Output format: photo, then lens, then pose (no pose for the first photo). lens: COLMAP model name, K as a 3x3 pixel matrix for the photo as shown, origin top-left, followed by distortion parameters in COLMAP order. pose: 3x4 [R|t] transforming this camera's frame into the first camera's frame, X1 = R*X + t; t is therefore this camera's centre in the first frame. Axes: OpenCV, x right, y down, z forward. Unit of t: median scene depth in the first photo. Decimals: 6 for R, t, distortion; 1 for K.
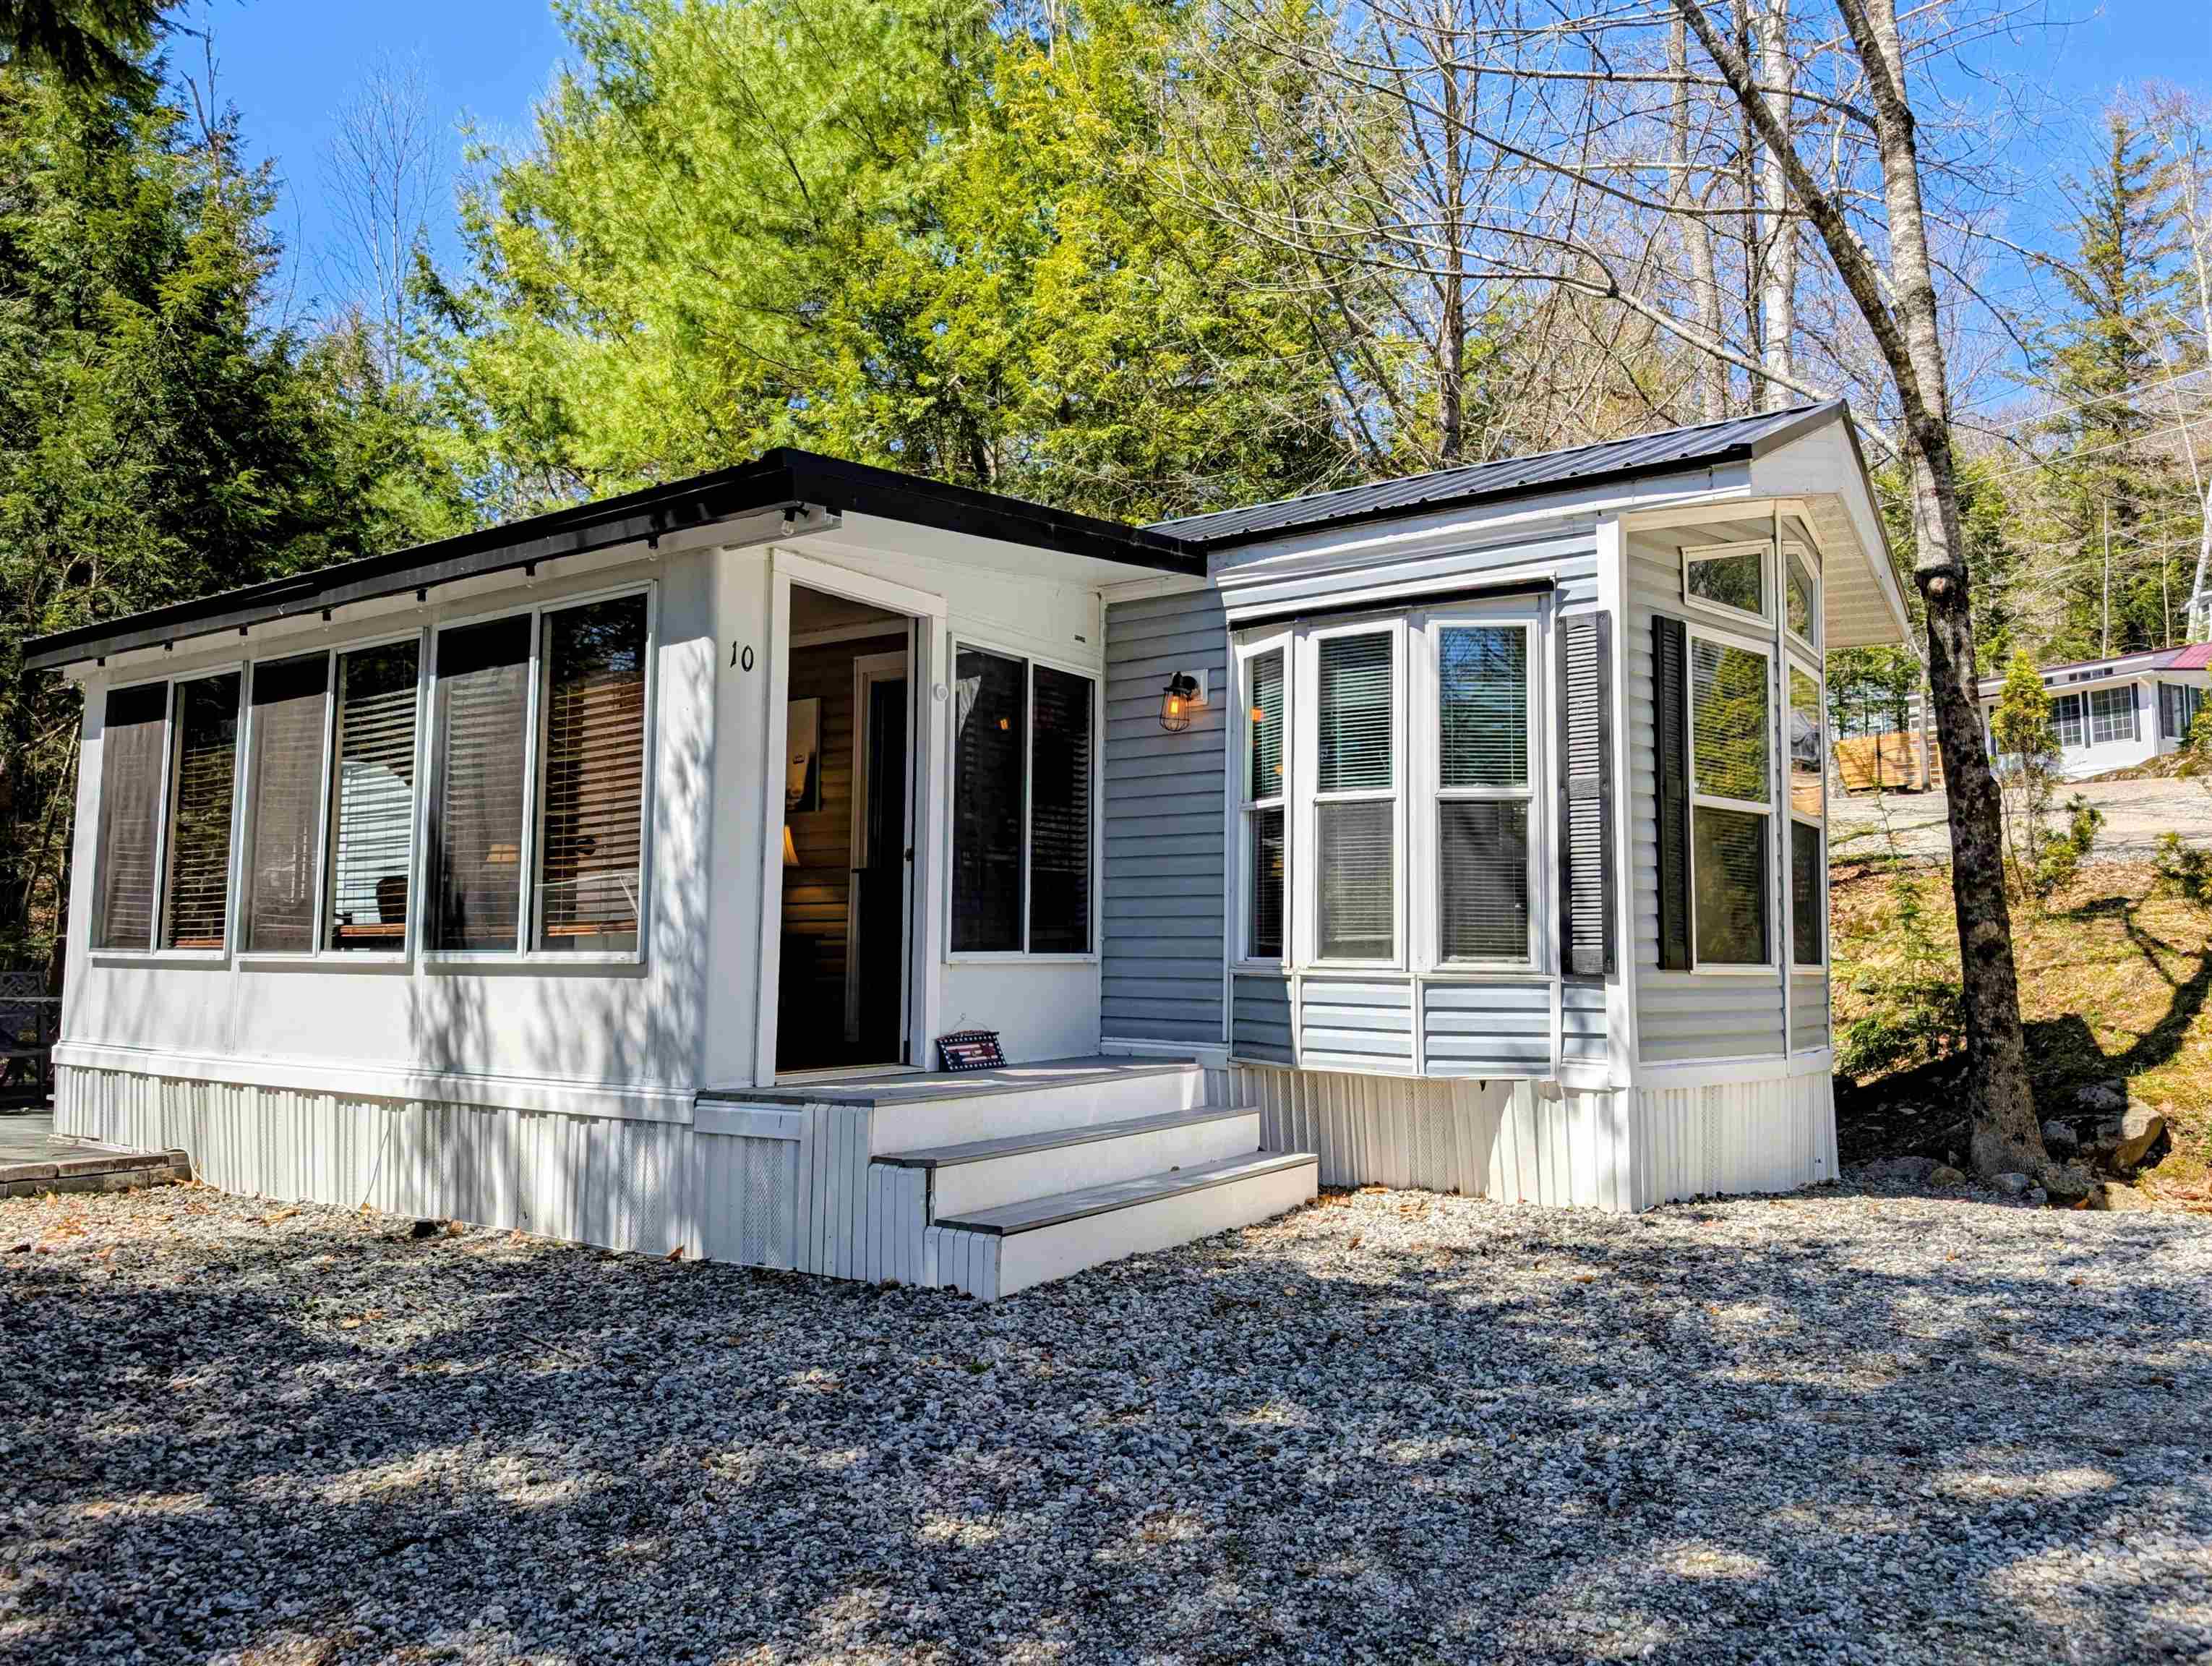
lens RADIAL K [[1569.5, 0, 1106.0], [0, 1569.5, 833.0], [0, 0, 1]] dist [0.001554, -0.005547]
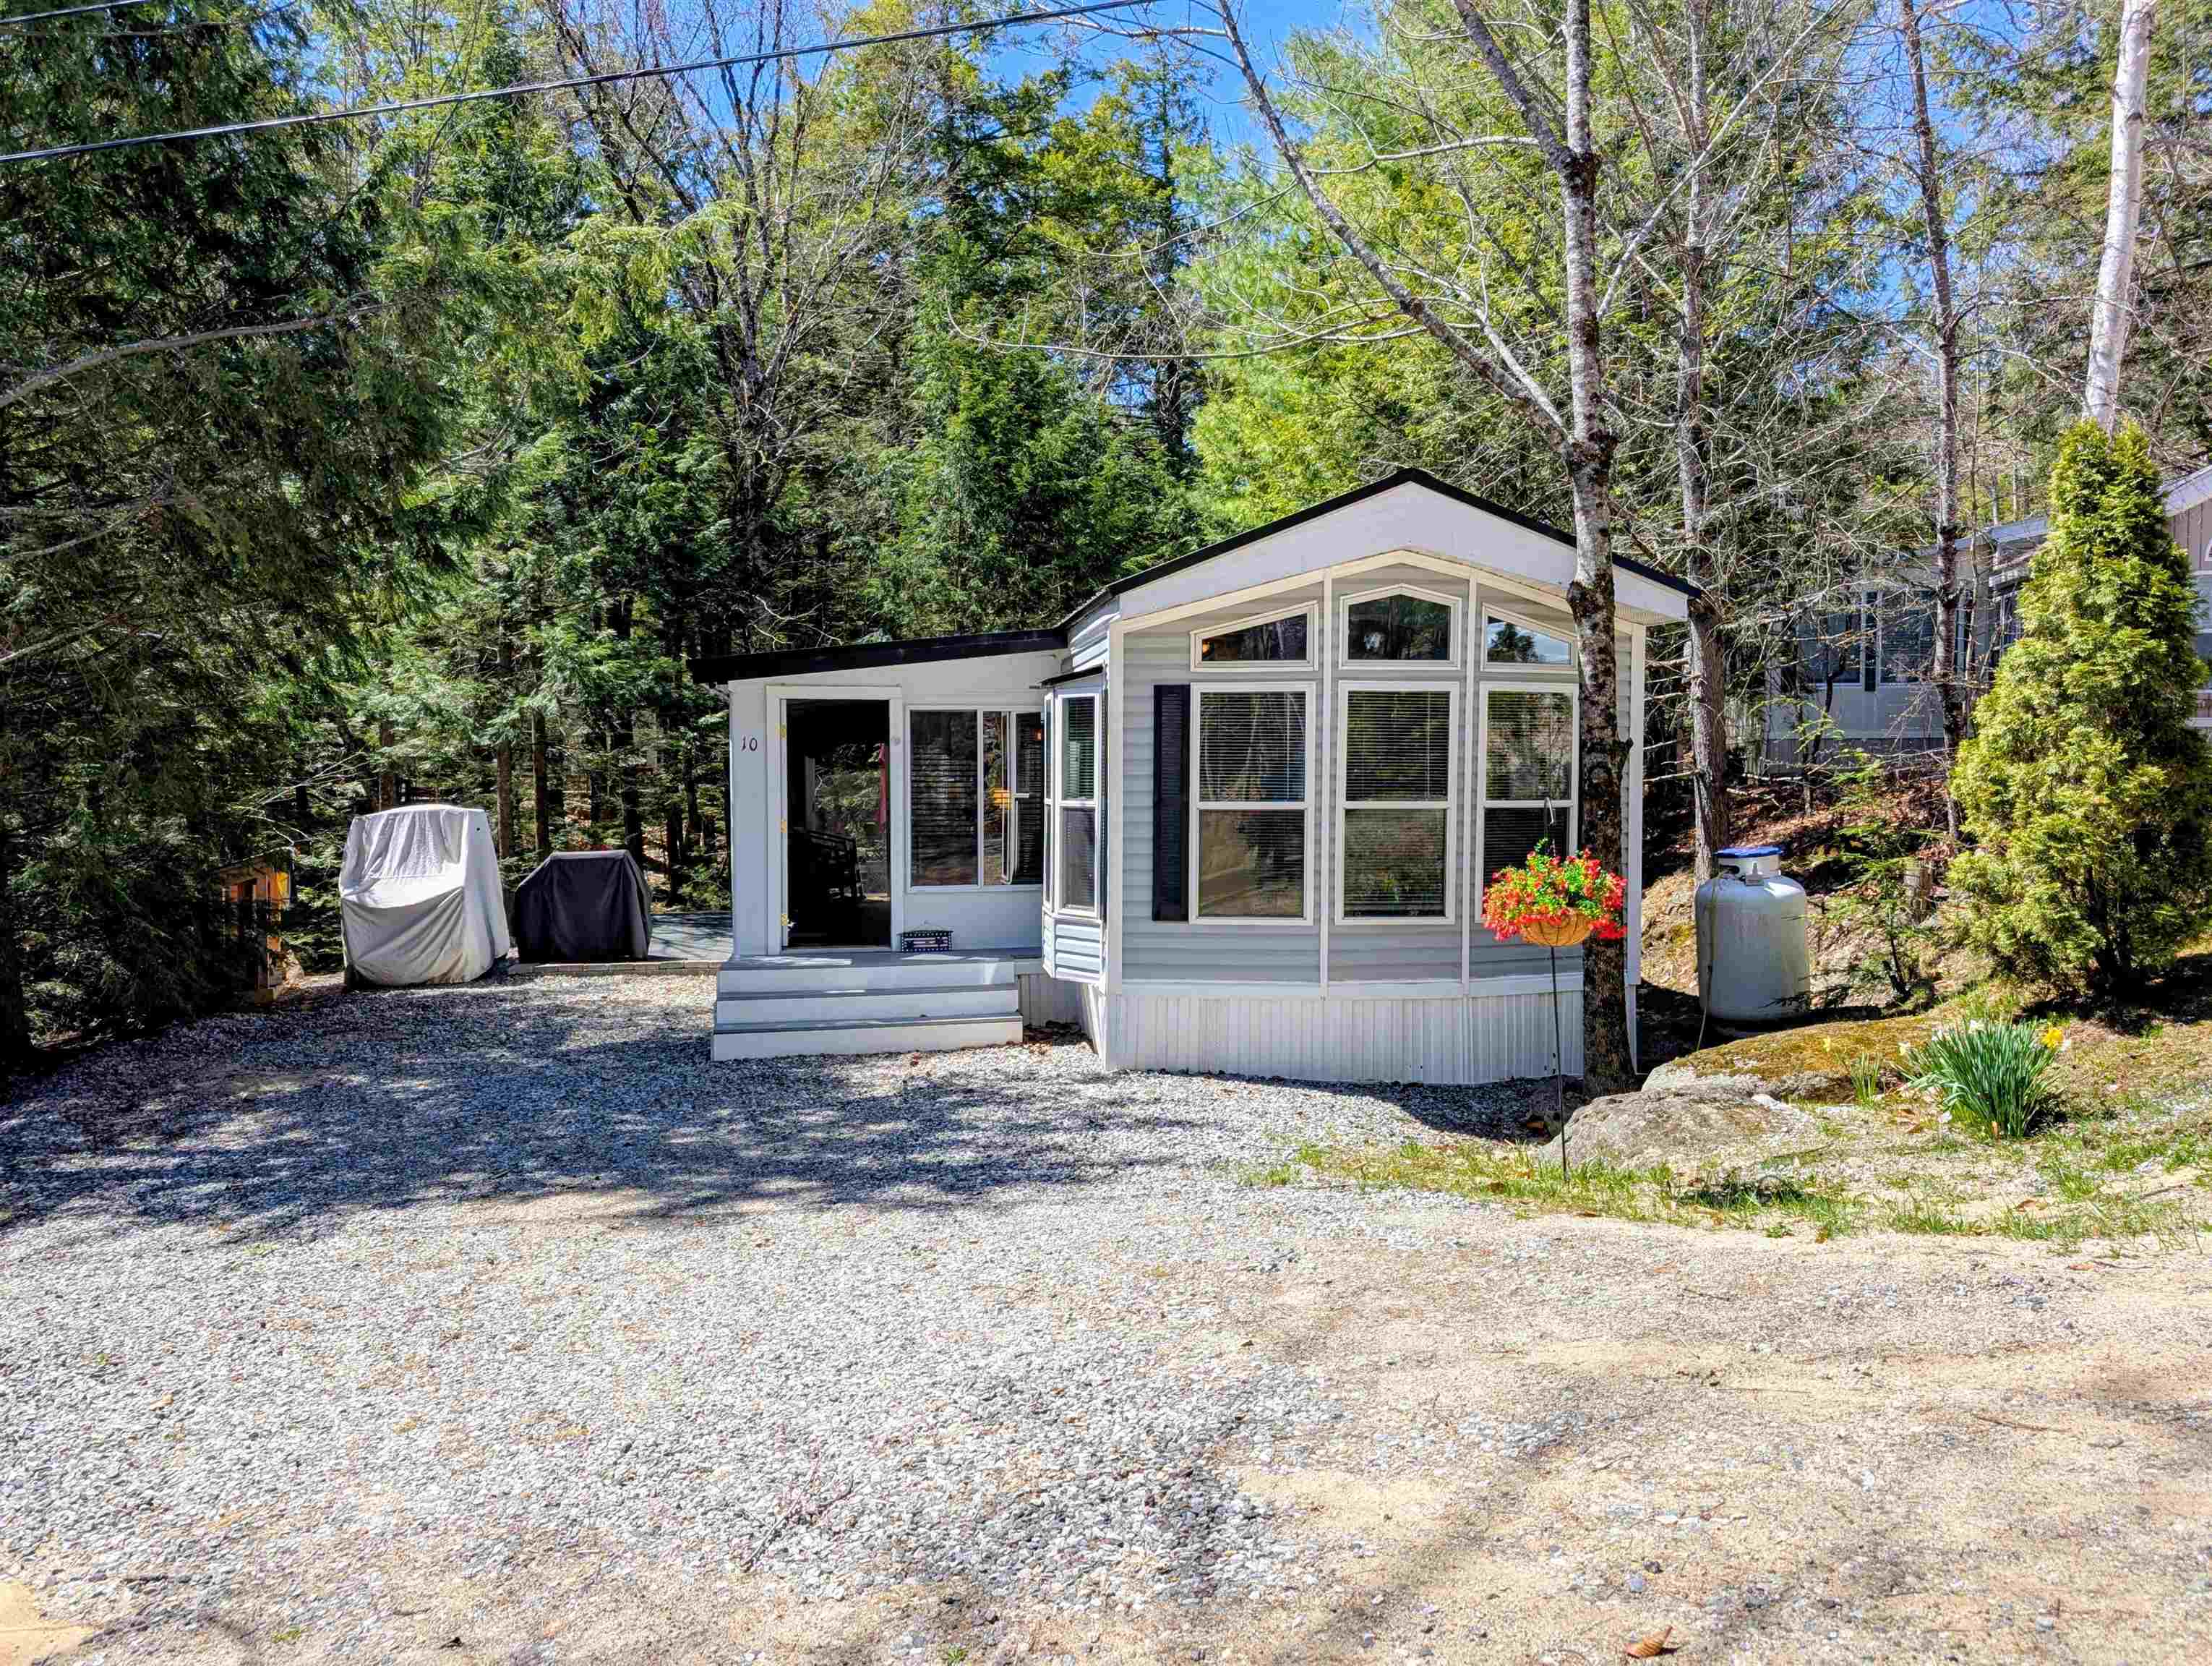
lens RADIAL K [[1569.5, 0, 1106.0], [0, 1569.5, 833.0], [0, 0, 1]] dist [0.001554, -0.005547]
pose [[0.710520, 0.020324, -0.703383, 1.343442], [0.057003, 0.994635, 0.086321, -0.128230], [0.701364, -0.101428, 0.705550, -0.104276]]
